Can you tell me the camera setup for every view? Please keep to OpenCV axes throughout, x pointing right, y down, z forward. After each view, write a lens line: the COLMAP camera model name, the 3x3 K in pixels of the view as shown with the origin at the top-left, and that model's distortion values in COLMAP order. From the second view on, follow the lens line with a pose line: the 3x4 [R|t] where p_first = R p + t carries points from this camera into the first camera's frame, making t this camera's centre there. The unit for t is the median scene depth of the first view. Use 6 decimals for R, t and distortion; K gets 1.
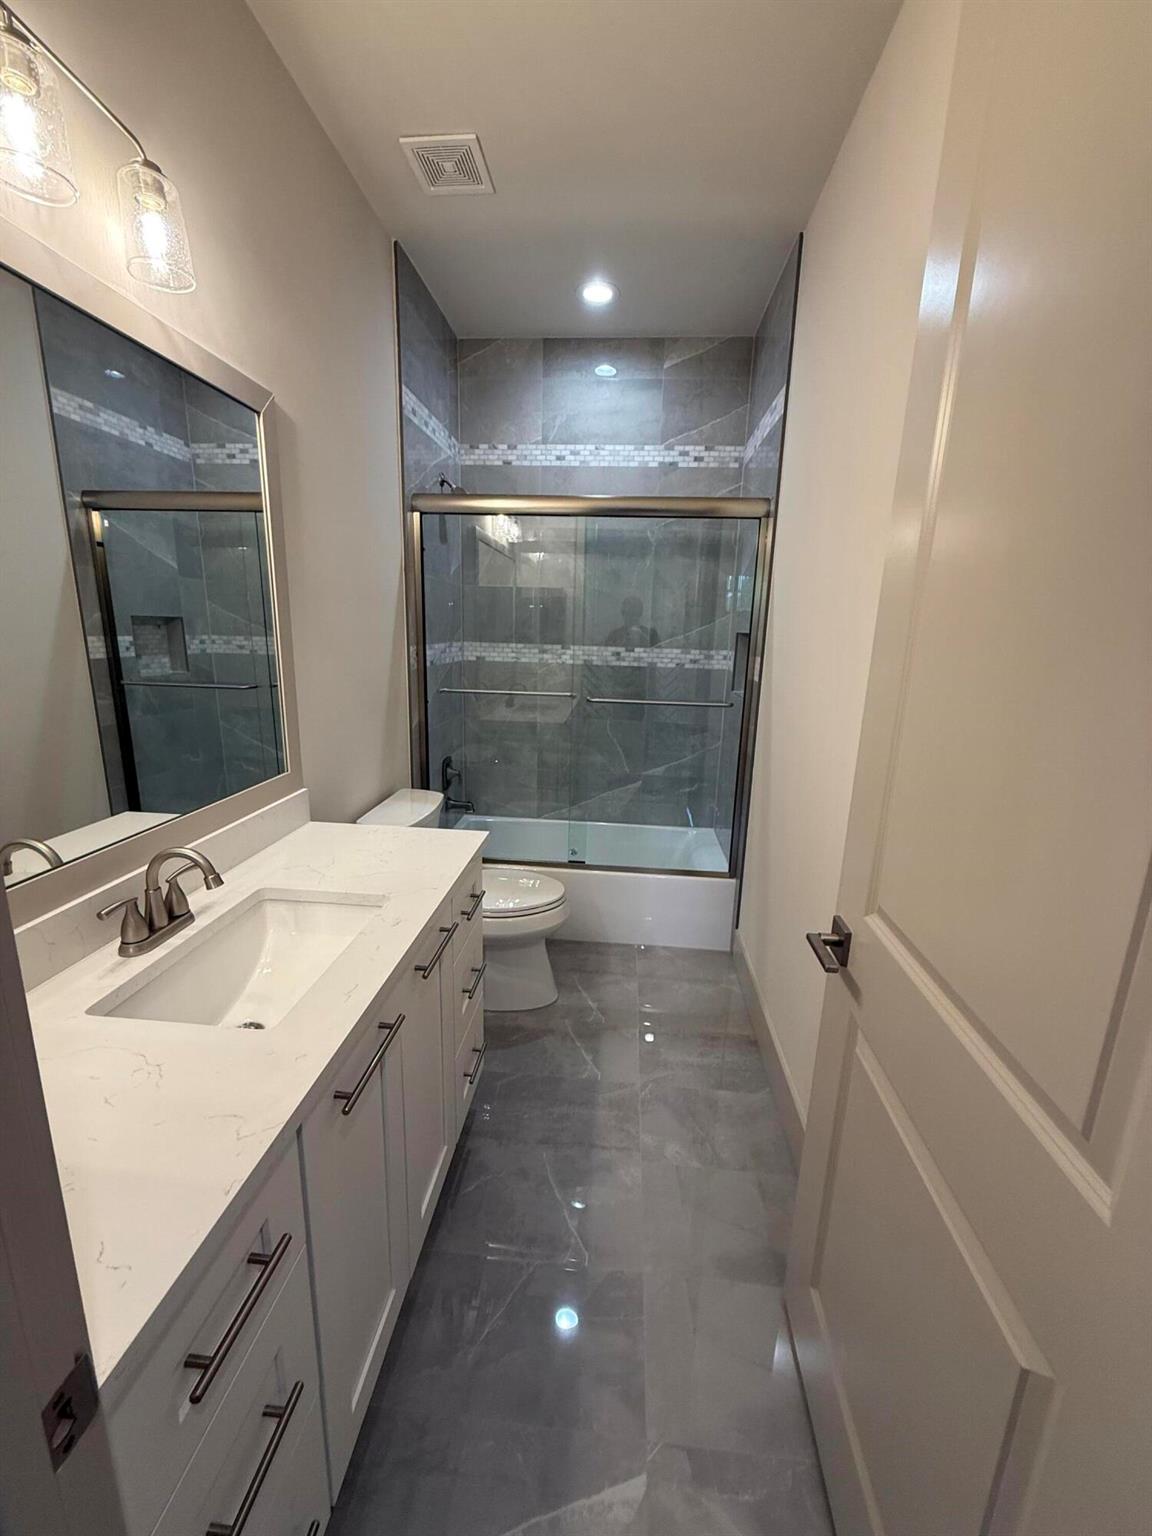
lens RADIAL K [[609.6, 0, 578.9], [0, 609.6, 772.3], [0, 0, 1]] dist [-0.000580, -0.000237]
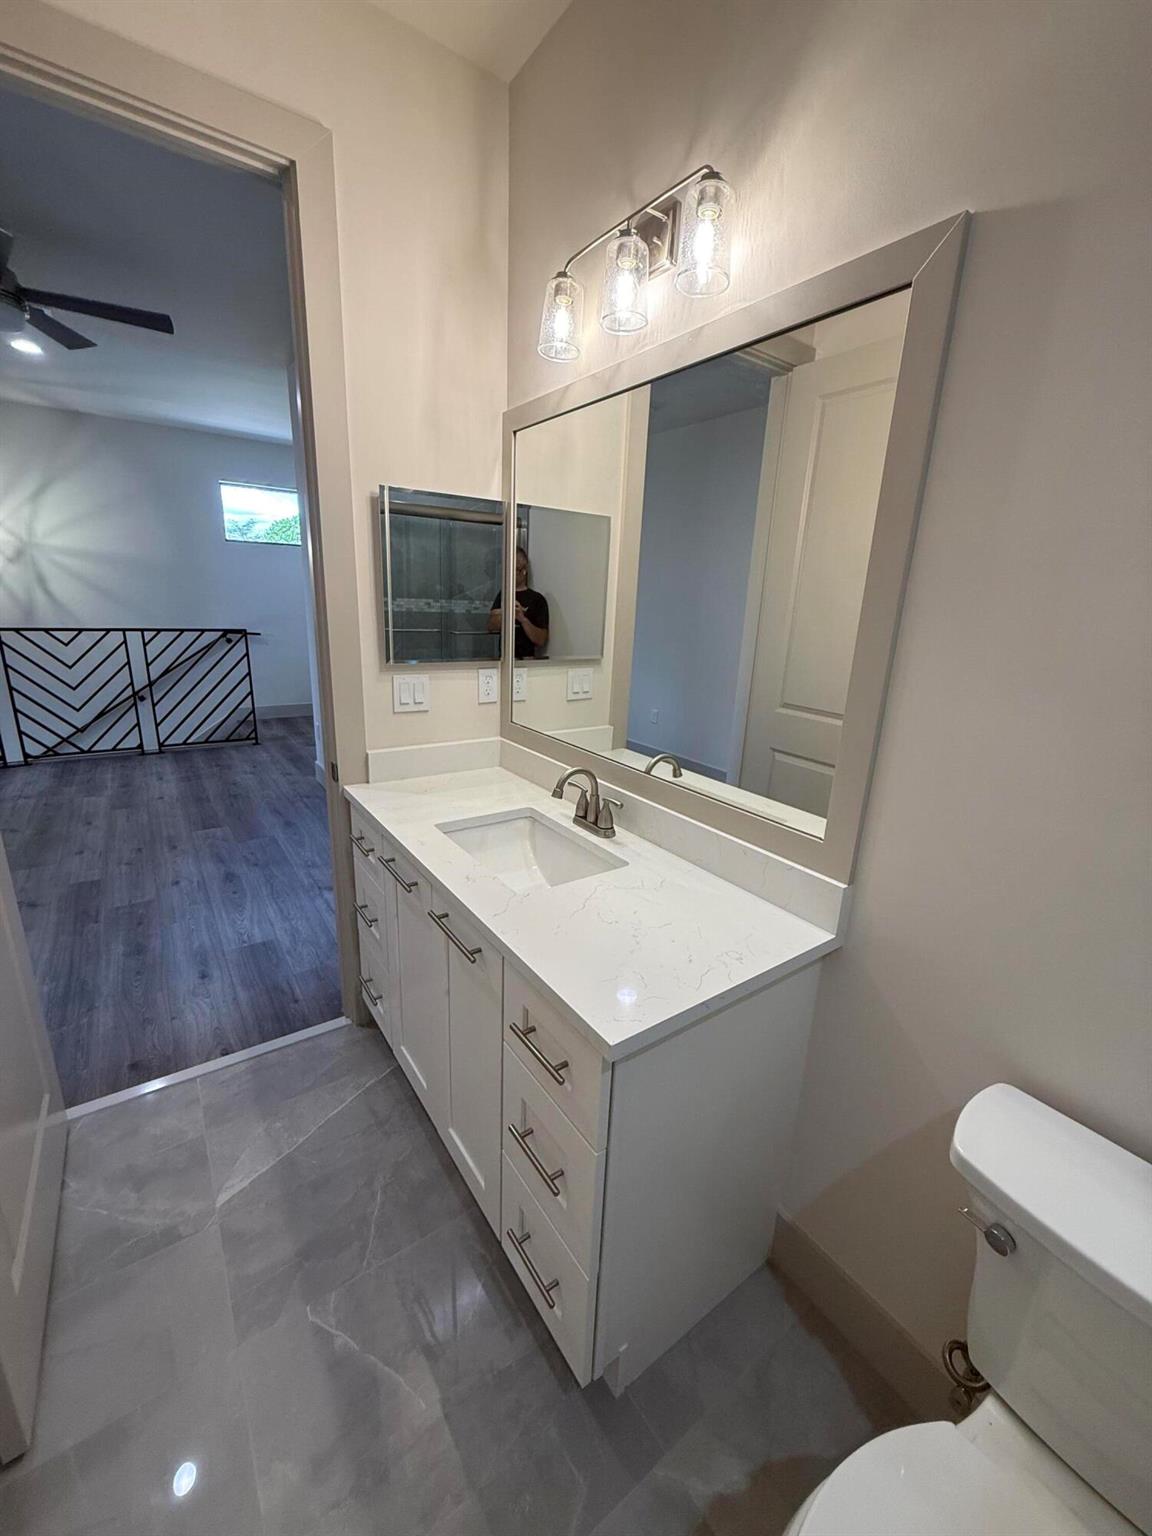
lens RADIAL K [[609.9, 0, 576.9], [0, 609.9, 766.7], [0, 0, 1]] dist [0.000926, 0.000368]
pose [[-0.762611, 0.123892, -0.634882, 0.188354], [-0.211027, 0.880139, 0.425234, -0.375684], [0.611467, 0.458265, -0.645059, 1.508284]]
